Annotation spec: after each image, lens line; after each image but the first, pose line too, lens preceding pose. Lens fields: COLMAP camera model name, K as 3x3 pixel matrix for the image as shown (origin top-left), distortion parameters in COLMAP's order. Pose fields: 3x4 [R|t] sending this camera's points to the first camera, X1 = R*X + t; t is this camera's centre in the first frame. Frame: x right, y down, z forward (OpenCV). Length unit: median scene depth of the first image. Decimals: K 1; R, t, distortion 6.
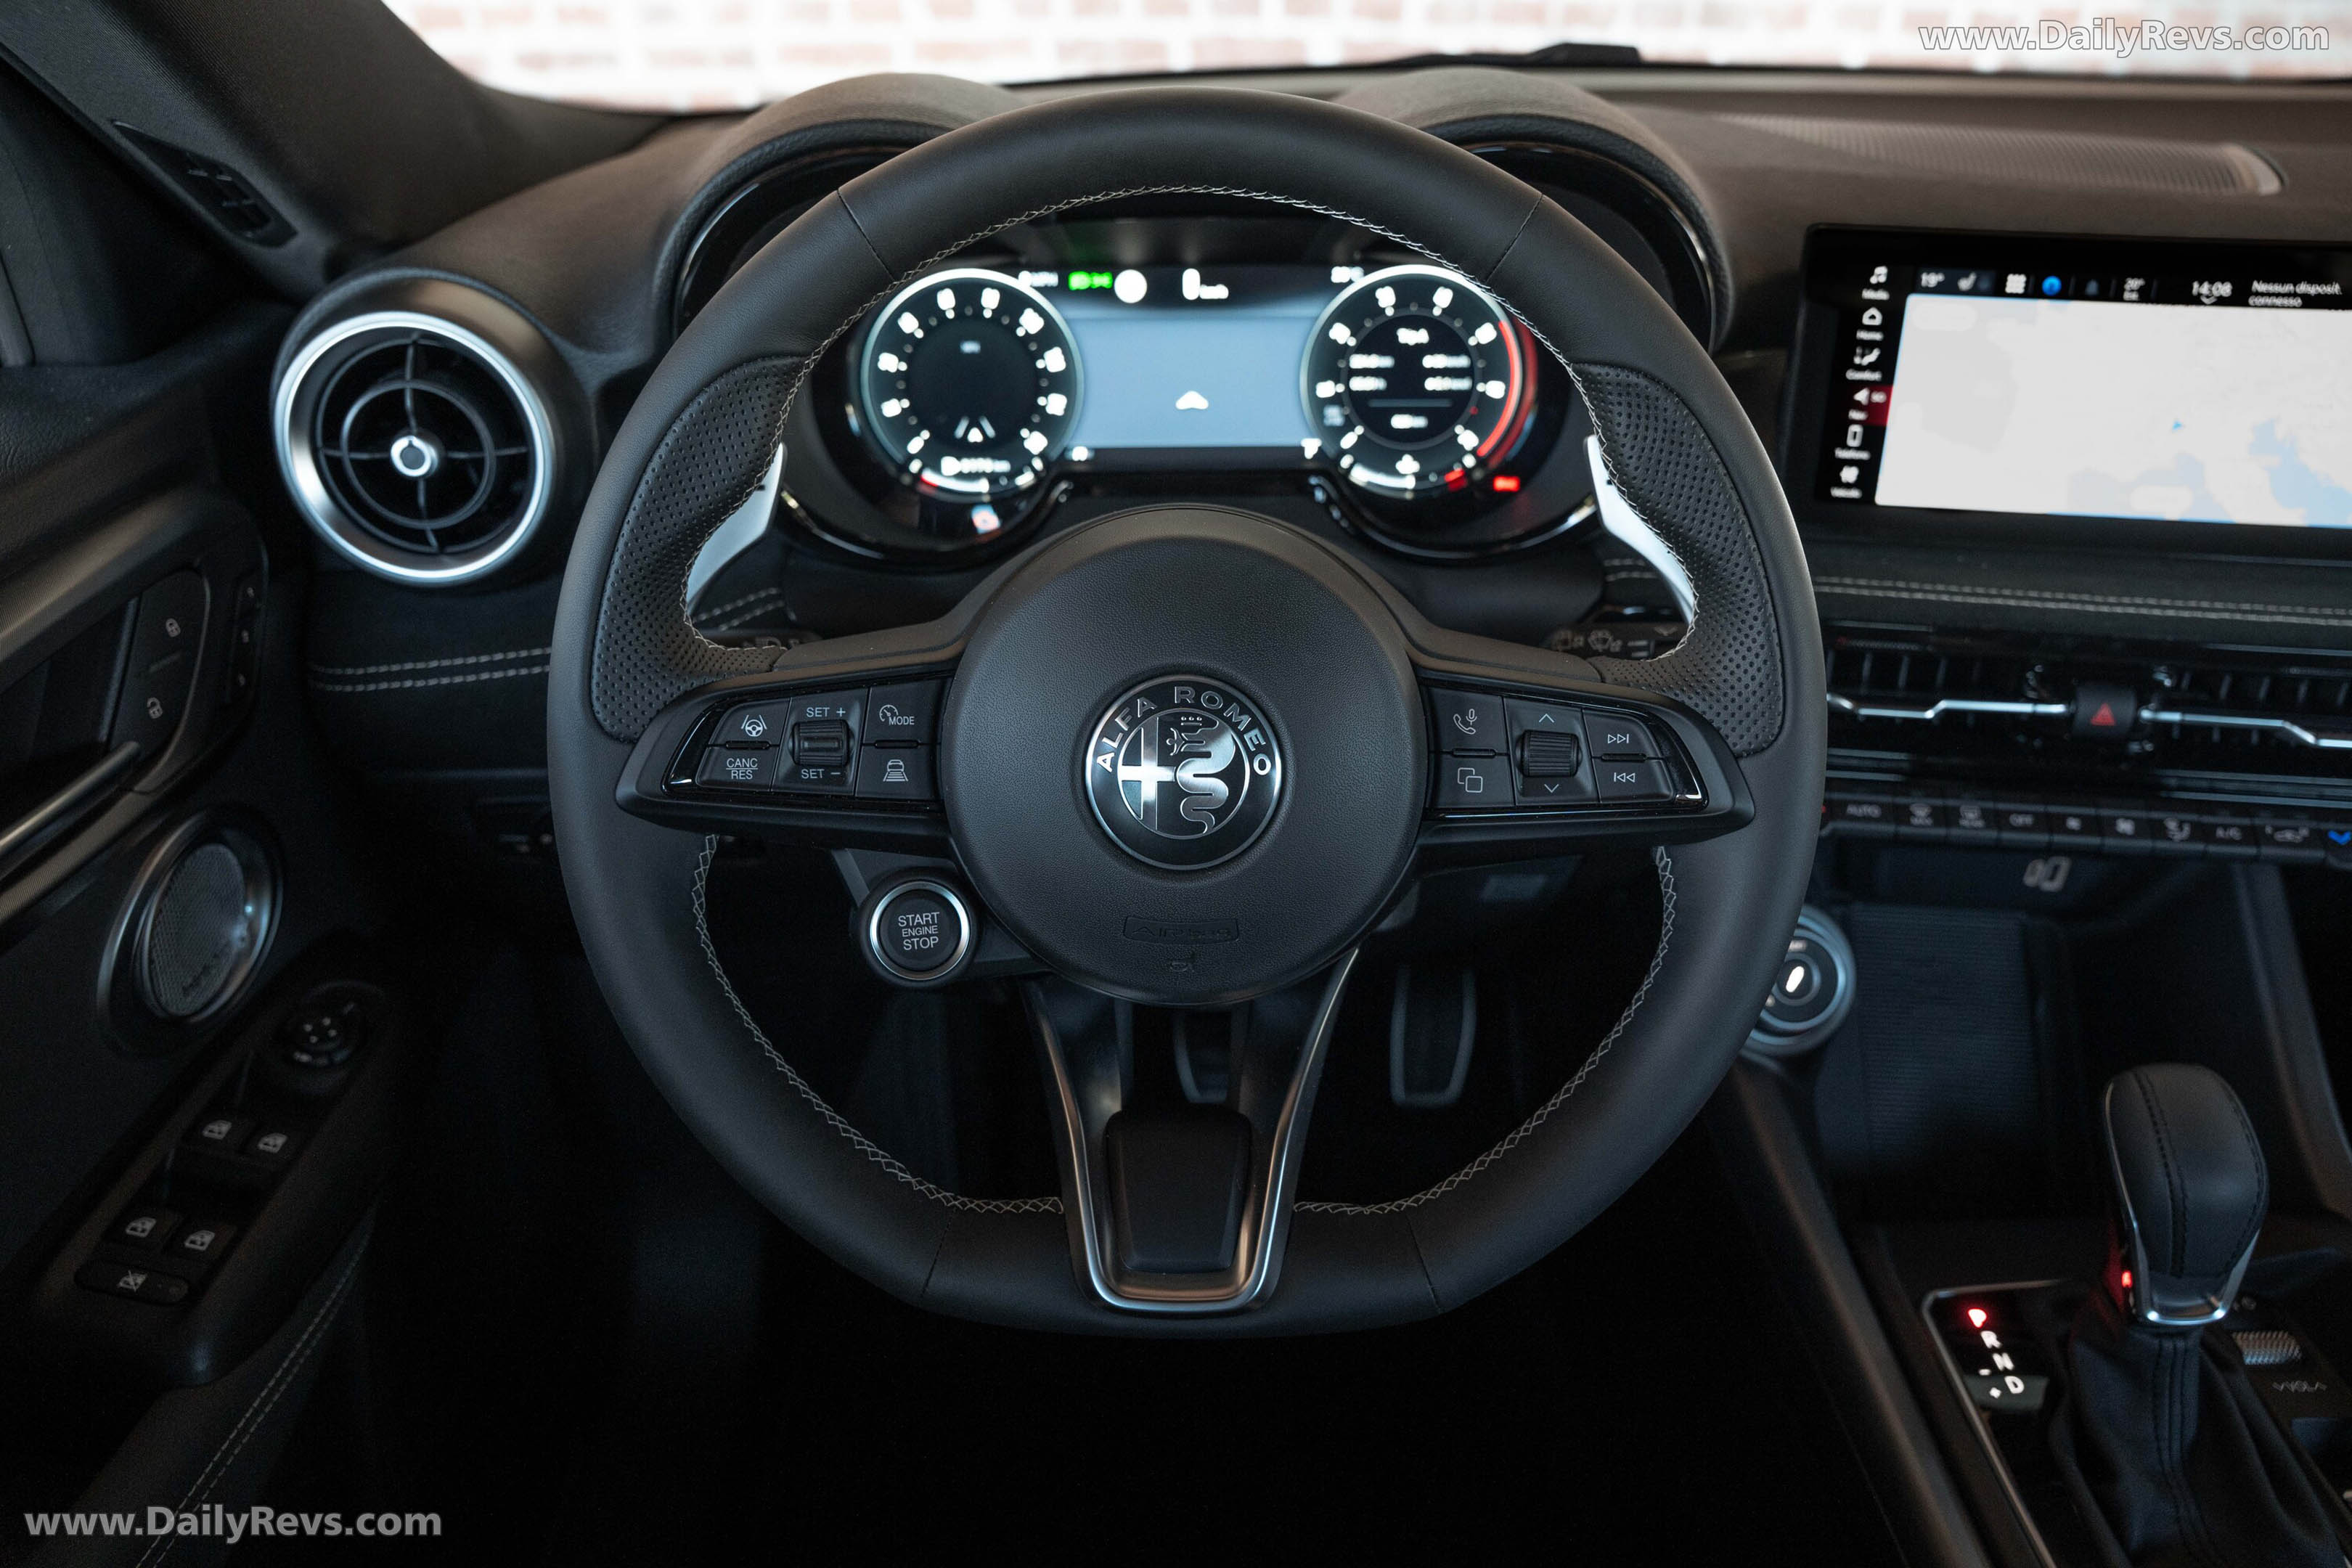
lens RADIAL K [[1608.9, 0, 1176.0], [0, 1608.9, 784.0], [0, 0, 1]] dist [-0.145792, 0.105977]
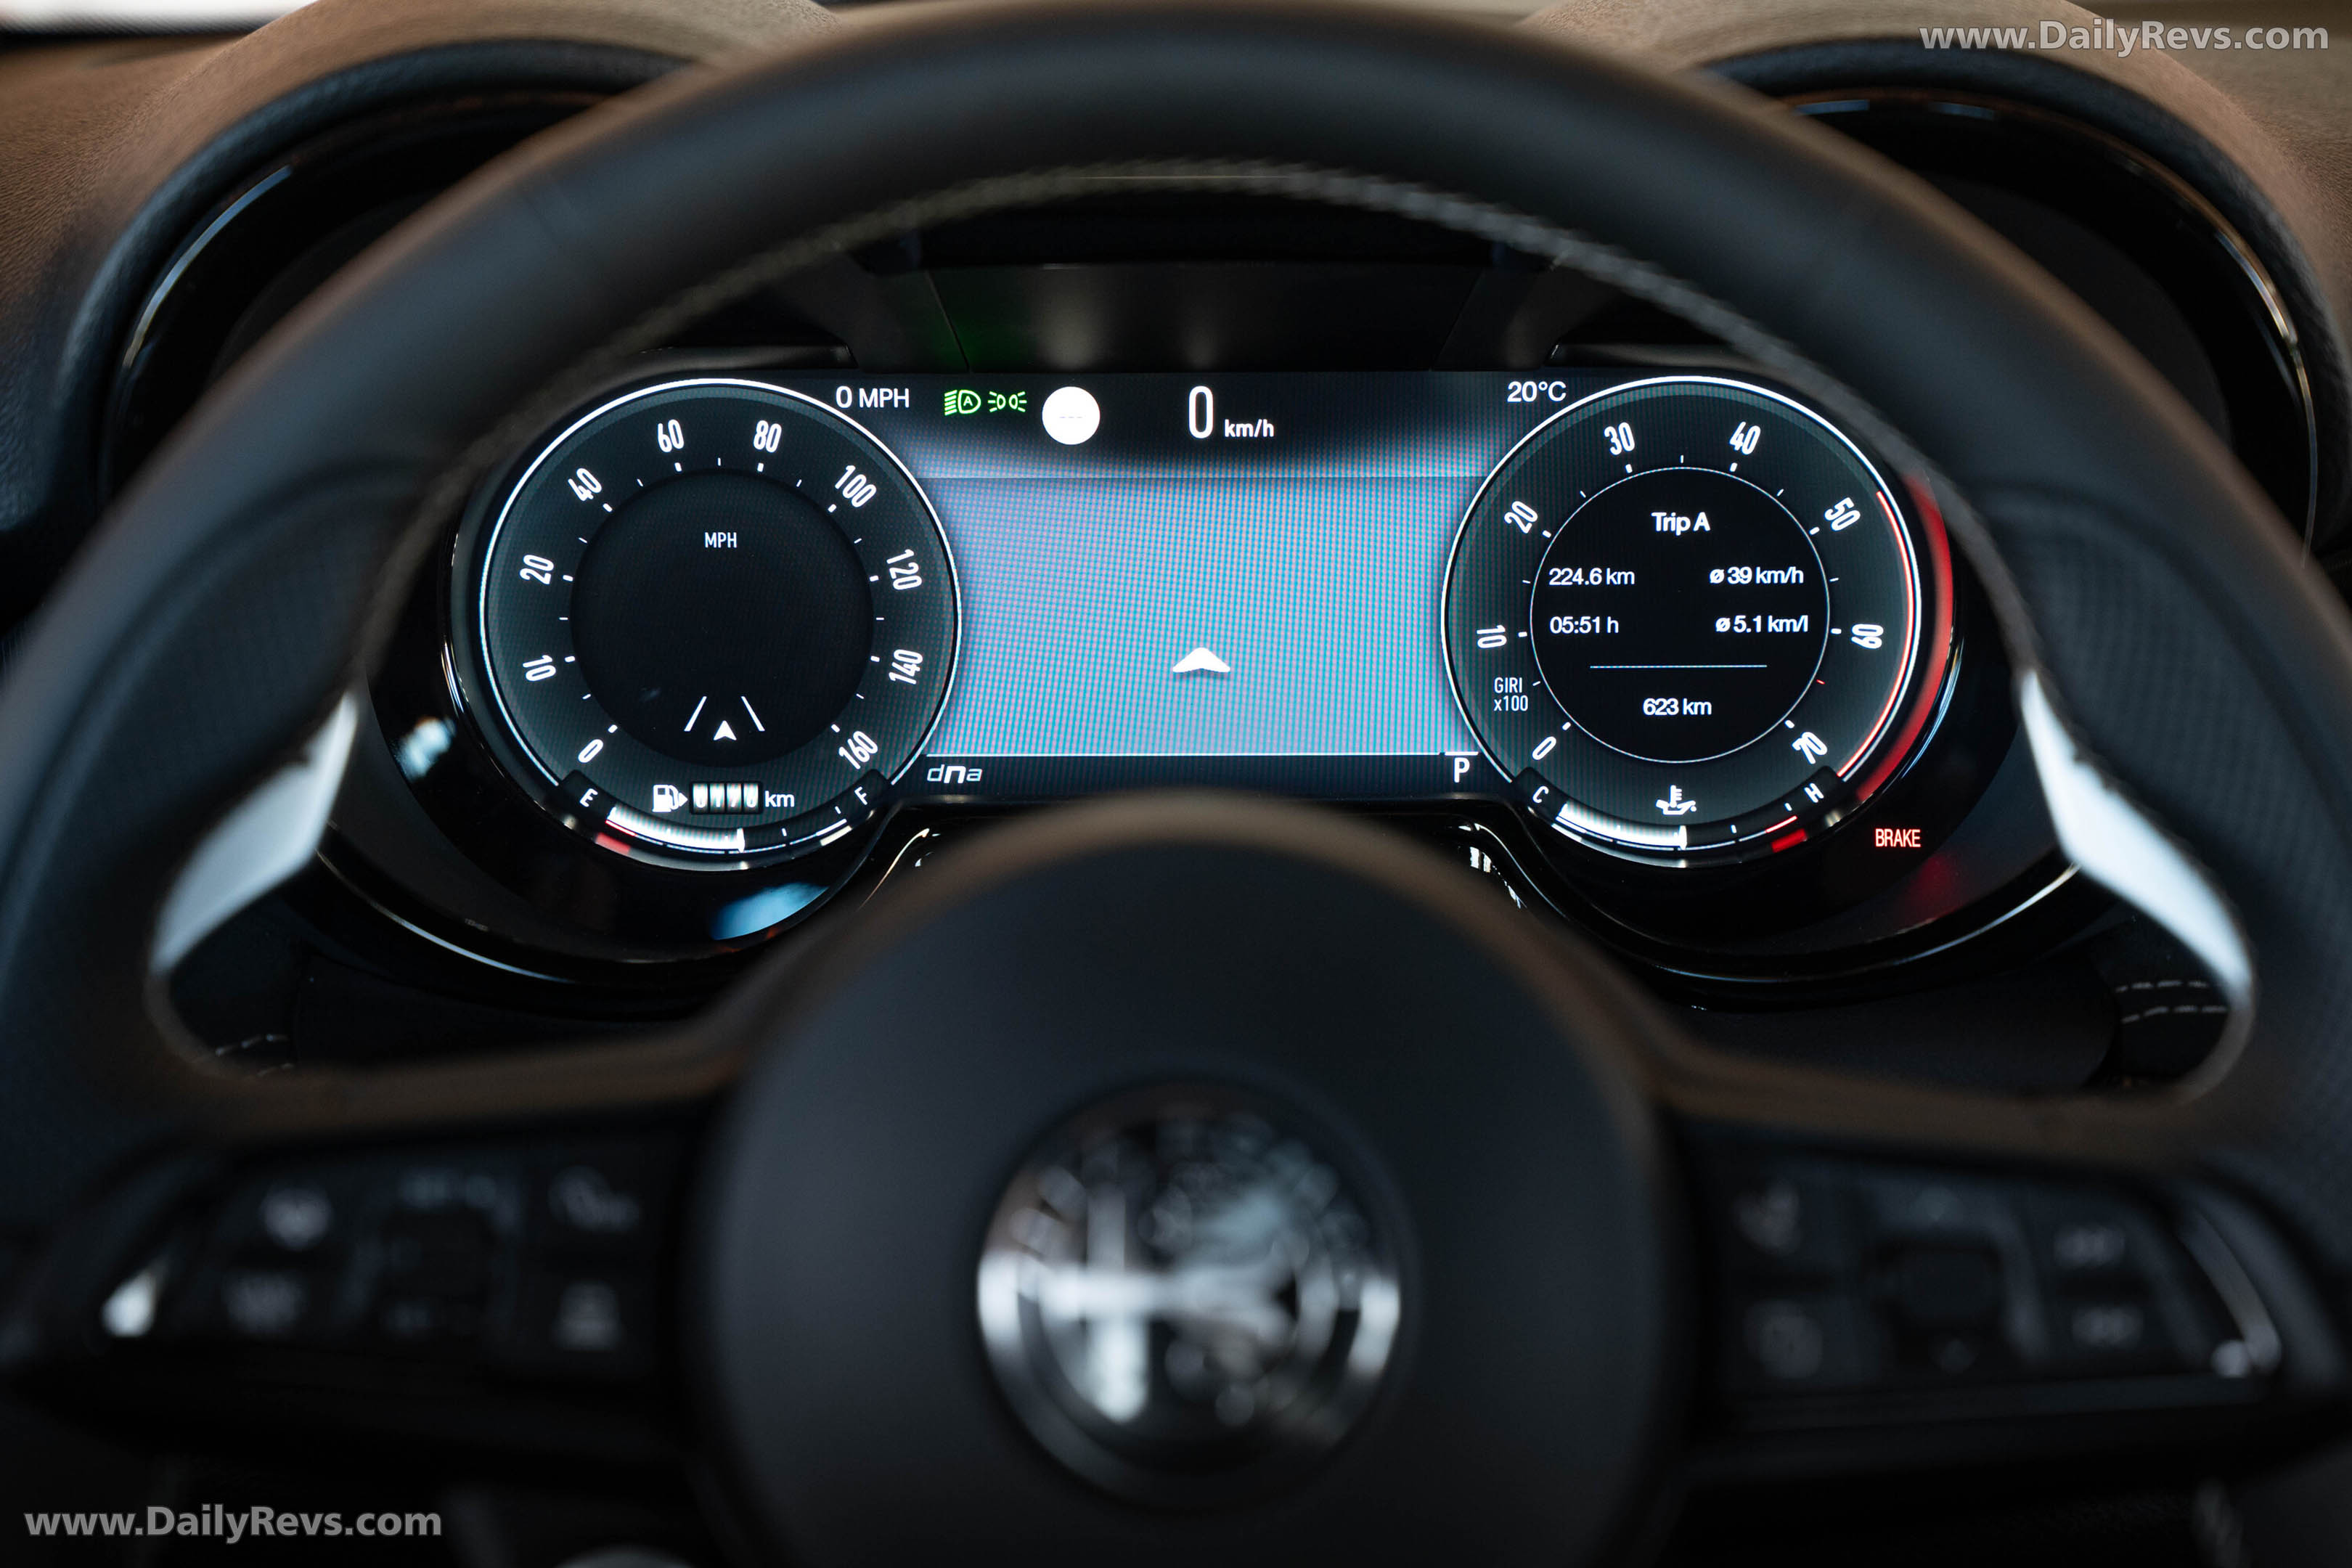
lens RADIAL K [[4464.1, 0, 1176.0], [0, 4464.1, 784.0], [0, 0, 1]] dist [0.333964, -0.070474]
pose [[0.999964, 0.004909, 0.006852, -0.006935], [-0.003007, 0.967178, -0.254081, 0.144132], [-0.007875, 0.254052, 0.967159, -0.280726]]
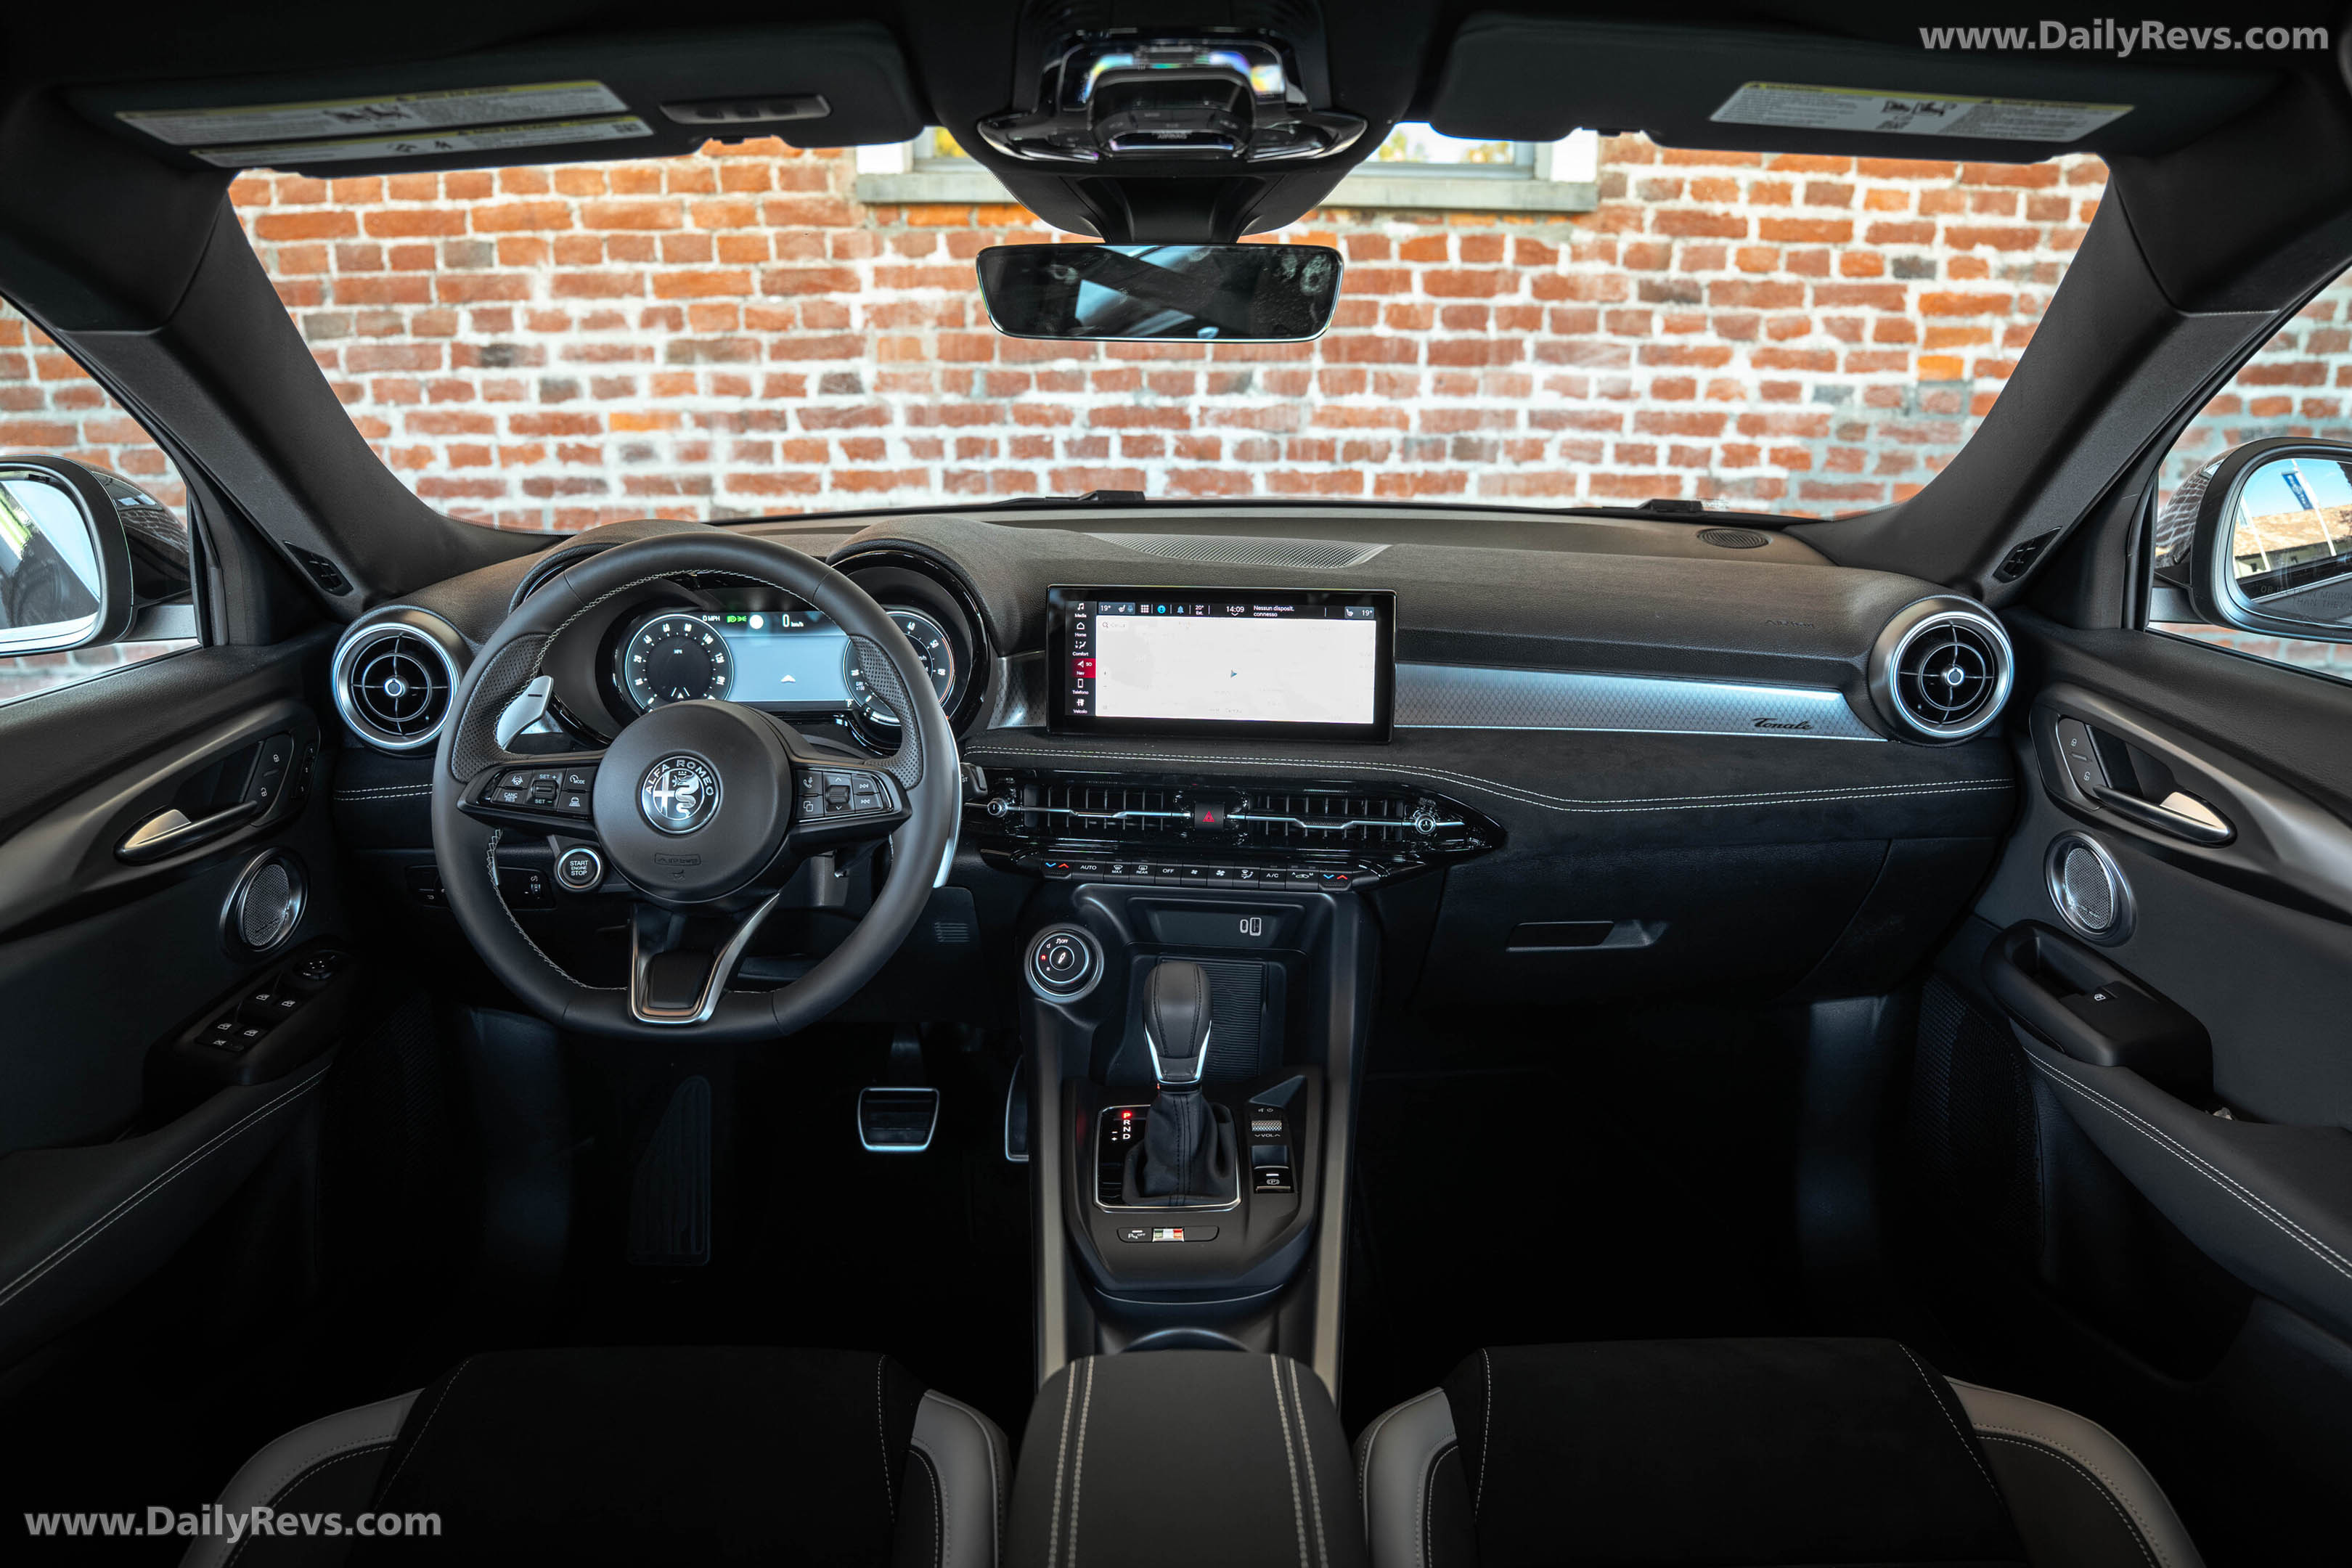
lens RADIAL K [[1608.9, 0, 1176.0], [0, 1608.9, 784.0], [0, 0, 1]] dist [-0.145792, 0.105977]
pose [[0.999994, 0.003393, -0.000042, 0.580760], [-0.003304, 0.970527, -0.240970, 0.426106], [-0.000777, 0.240969, 0.970533, -1.045008]]
